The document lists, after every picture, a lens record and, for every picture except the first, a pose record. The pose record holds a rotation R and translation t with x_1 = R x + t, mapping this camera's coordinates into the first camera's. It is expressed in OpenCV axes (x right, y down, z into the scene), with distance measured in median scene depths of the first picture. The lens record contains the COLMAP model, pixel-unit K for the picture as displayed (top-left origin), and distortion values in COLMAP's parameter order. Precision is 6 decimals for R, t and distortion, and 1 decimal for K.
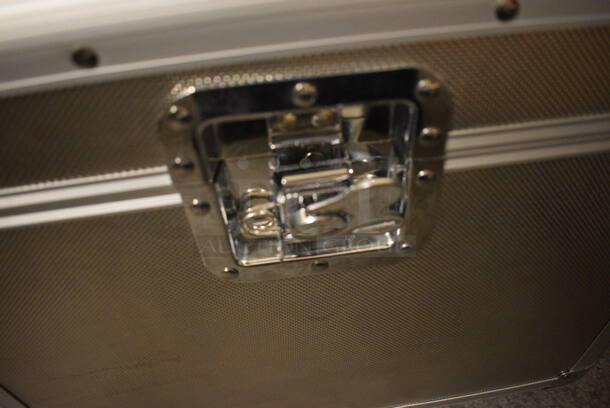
lens RADIAL K [[469.9, 0, 305.0], [0, 469.9, 204.0], [0, 0, 1]] dist [-0.094049, 0.005517]
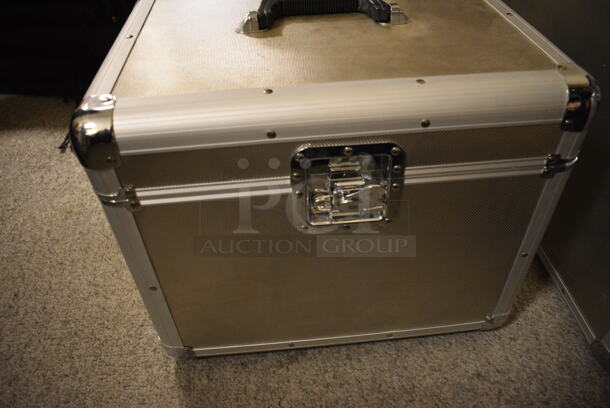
lens RADIAL K [[469.9, 0, 305.0], [0, 469.9, 204.0], [0, 0, 1]] dist [-0.094049, 0.005517]
pose [[0.999011, 0.044457, -0.000670, -0.196400], [-0.044434, 0.997743, -0.050353, 0.175131], [-0.001570, 0.050333, 0.998731, -1.381660]]
